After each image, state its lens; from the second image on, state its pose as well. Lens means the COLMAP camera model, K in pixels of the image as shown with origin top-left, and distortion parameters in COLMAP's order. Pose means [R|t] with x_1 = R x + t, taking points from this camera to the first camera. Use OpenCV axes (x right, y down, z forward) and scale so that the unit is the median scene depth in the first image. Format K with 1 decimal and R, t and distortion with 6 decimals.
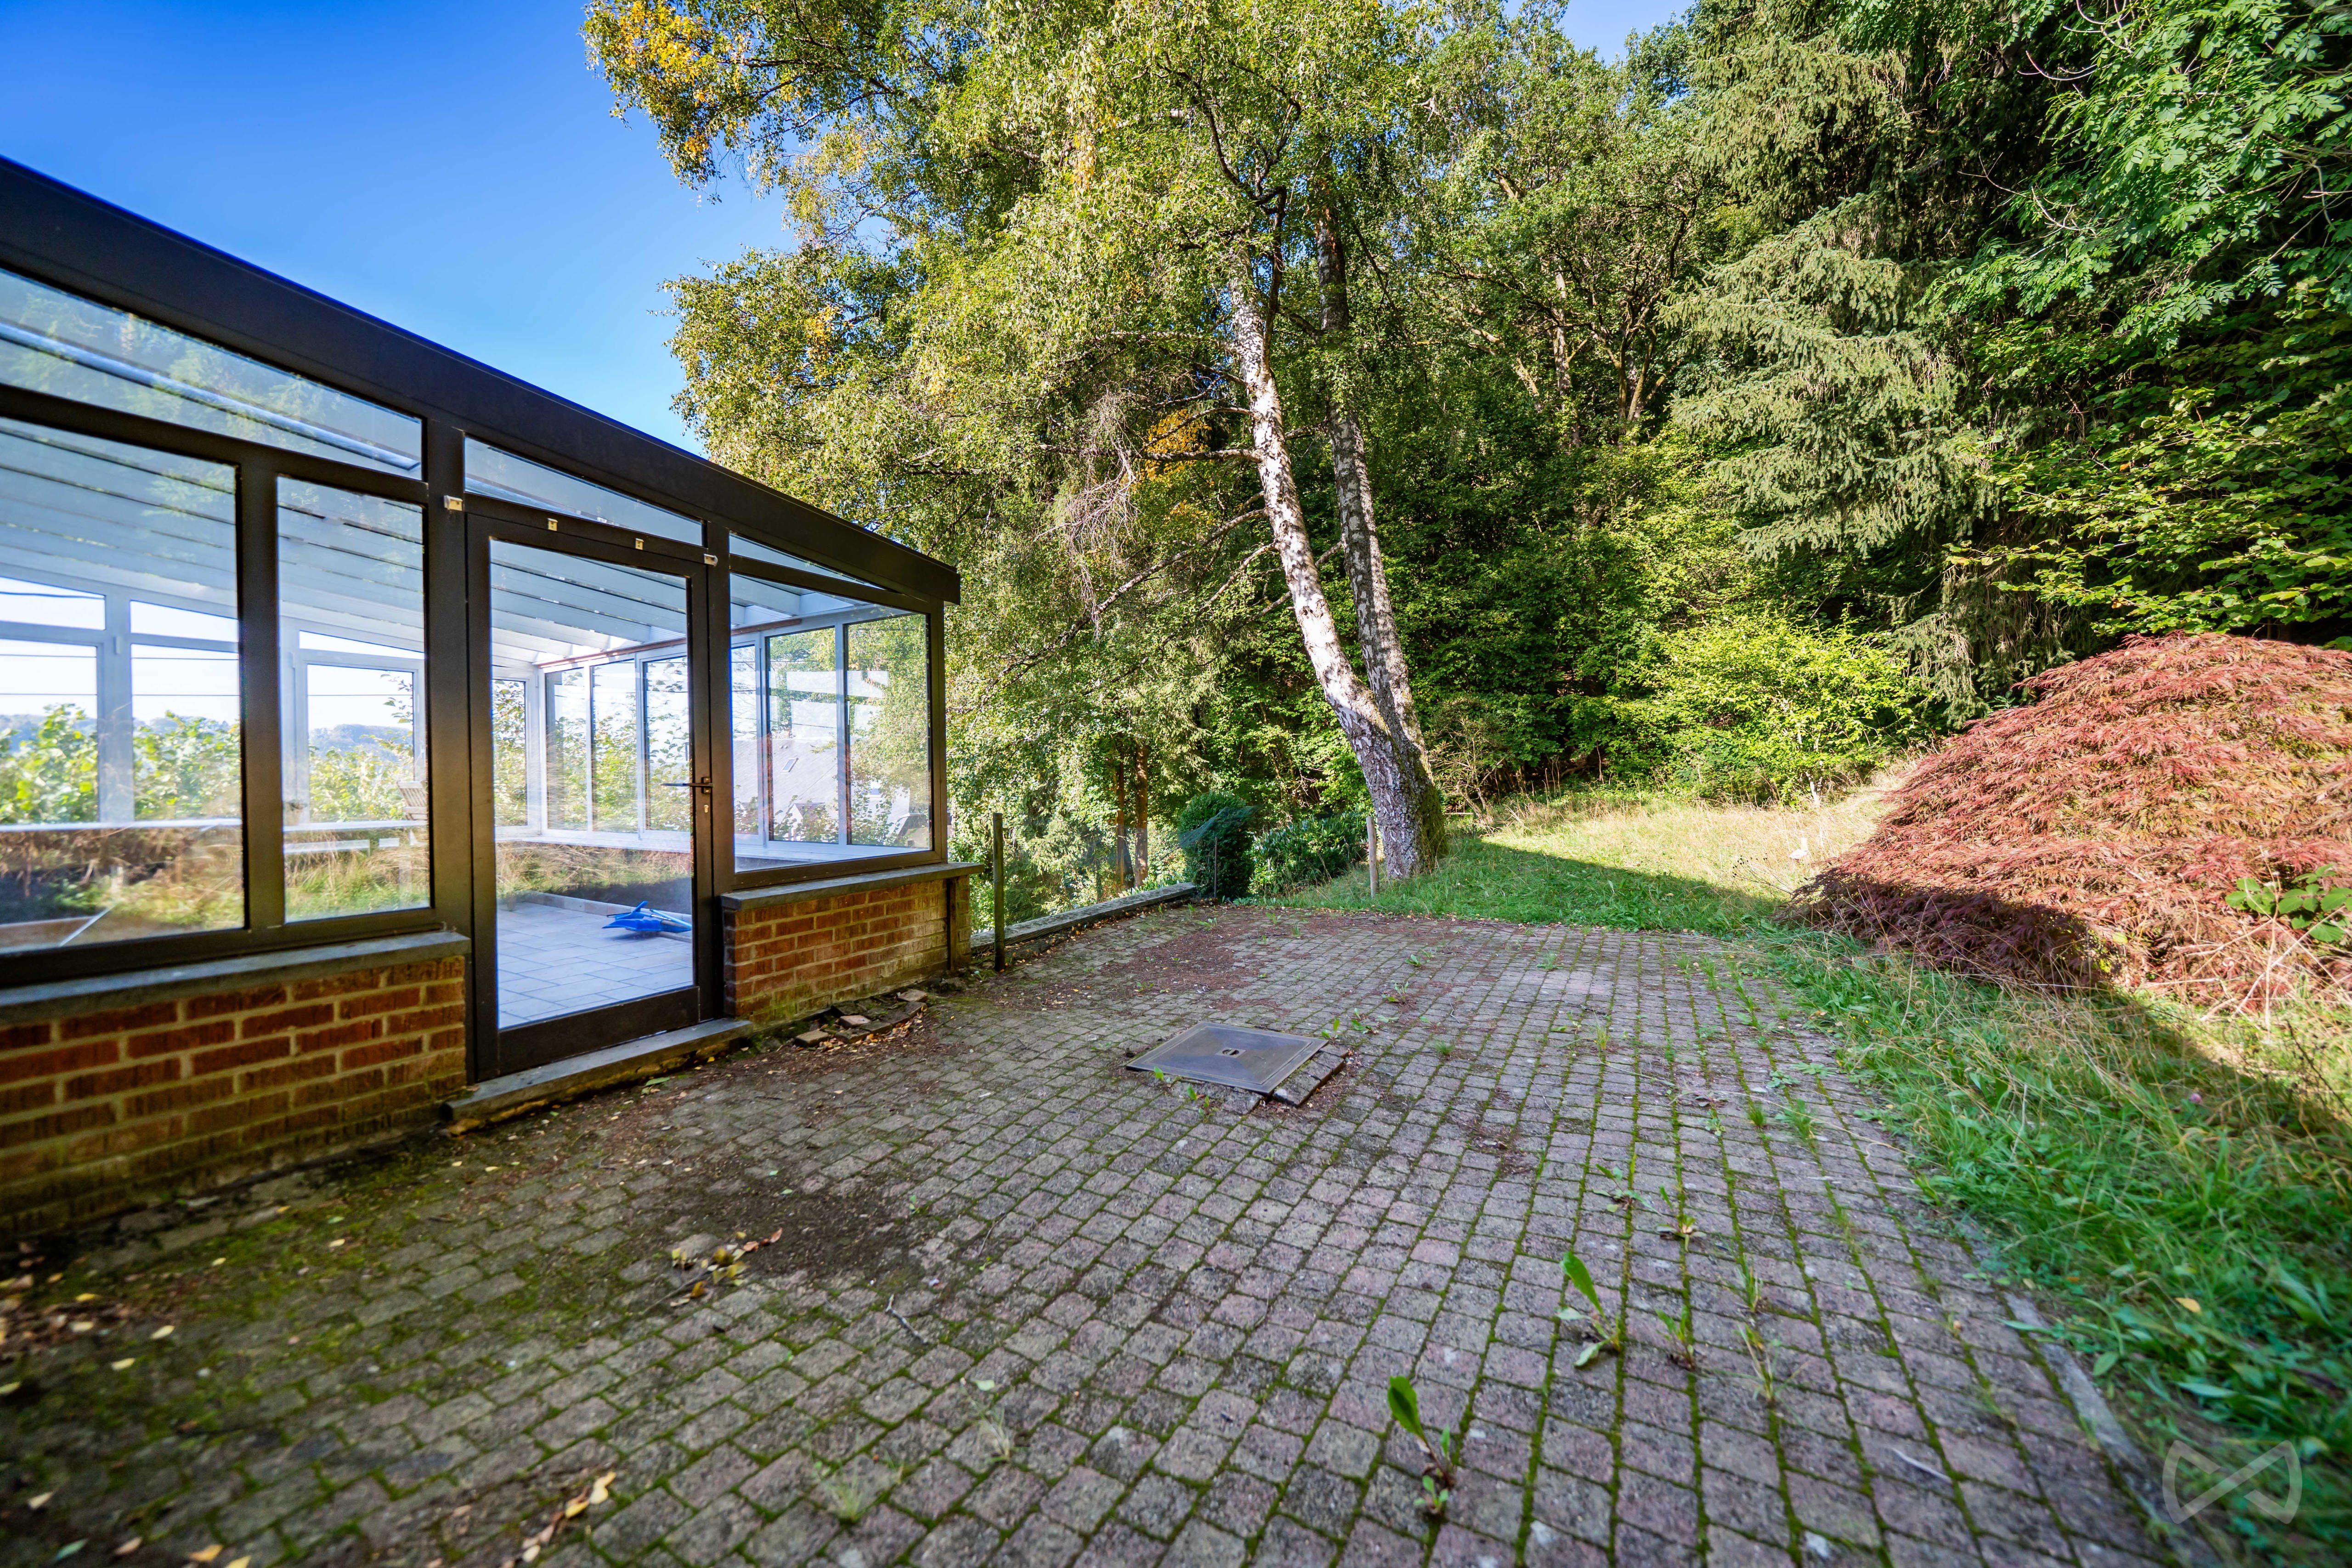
lens RADIAL K [[790.9, 0, 1179.1], [0, 790.9, 781.2], [0, 0, 1]] dist [-0.006021, 0.000196]
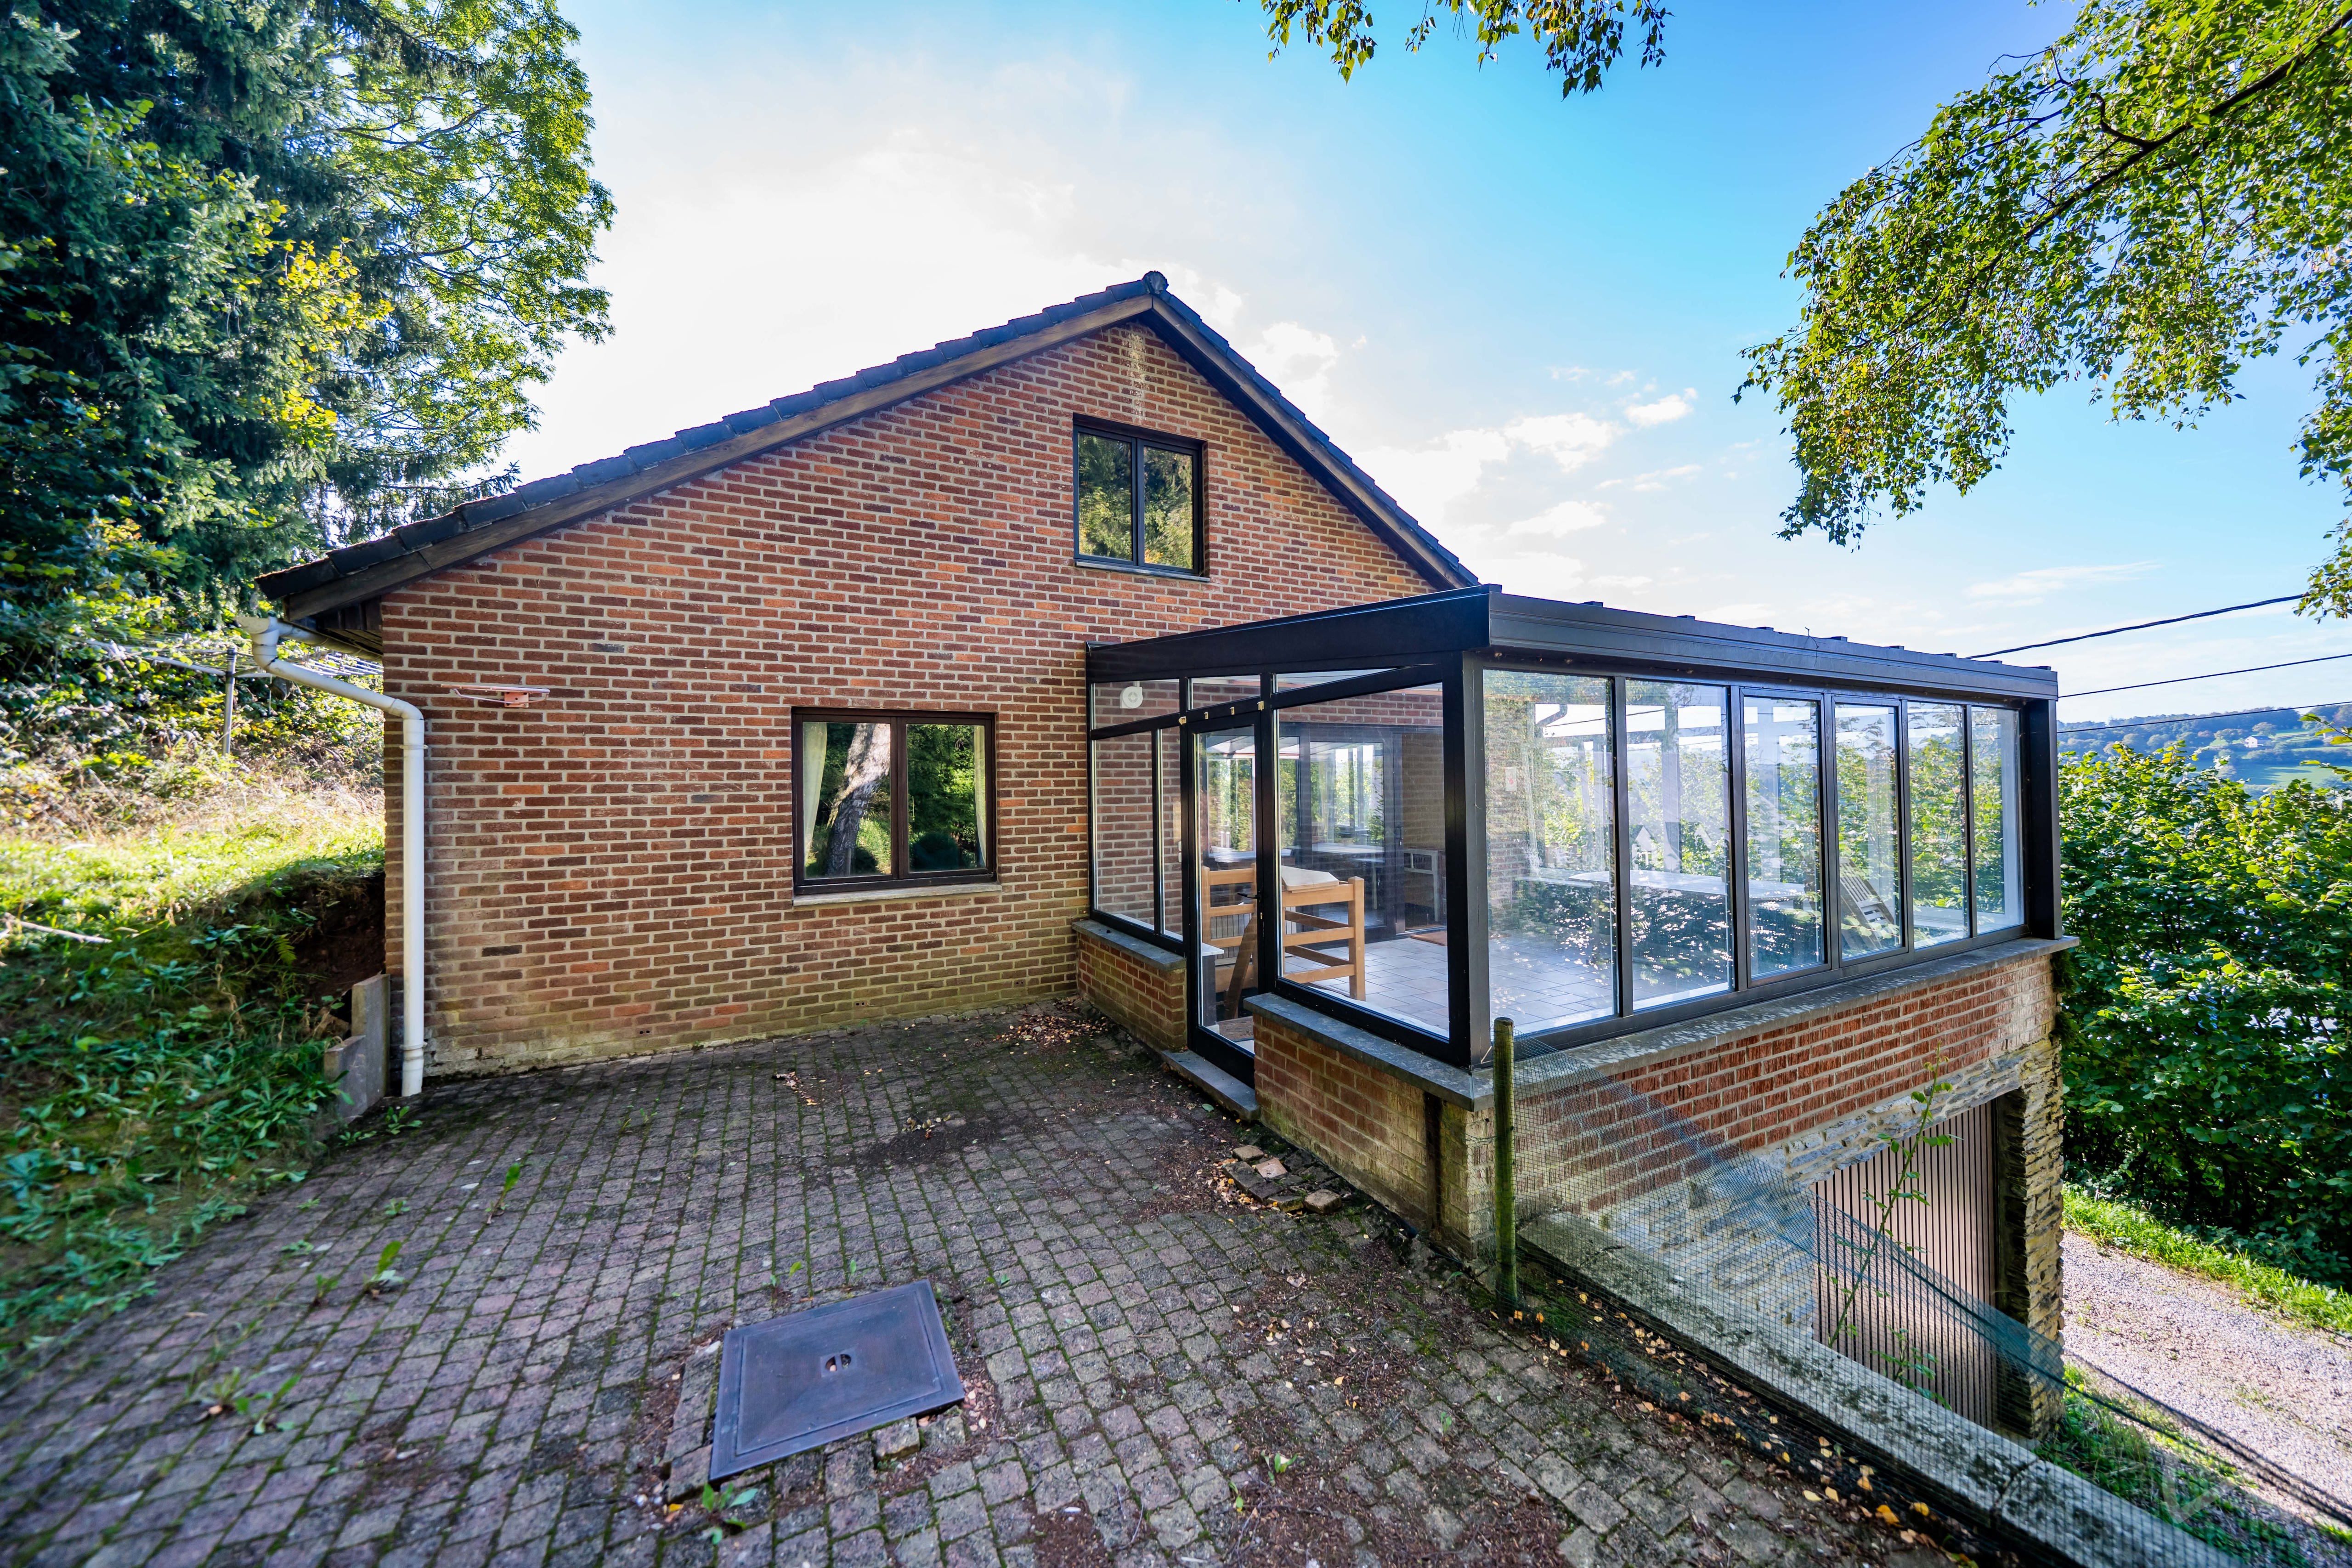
lens RADIAL K [[790.9, 0, 1183.1], [0, 790.9, 776.4], [0, 0, 1]] dist [-0.006021, 0.000196]
pose [[-0.528592, 0.010088, -0.848816, 0.655383], [0.010072, 0.999934, 0.005611, -0.254505], [0.848816, -0.005584, -0.528658, 2.136402]]
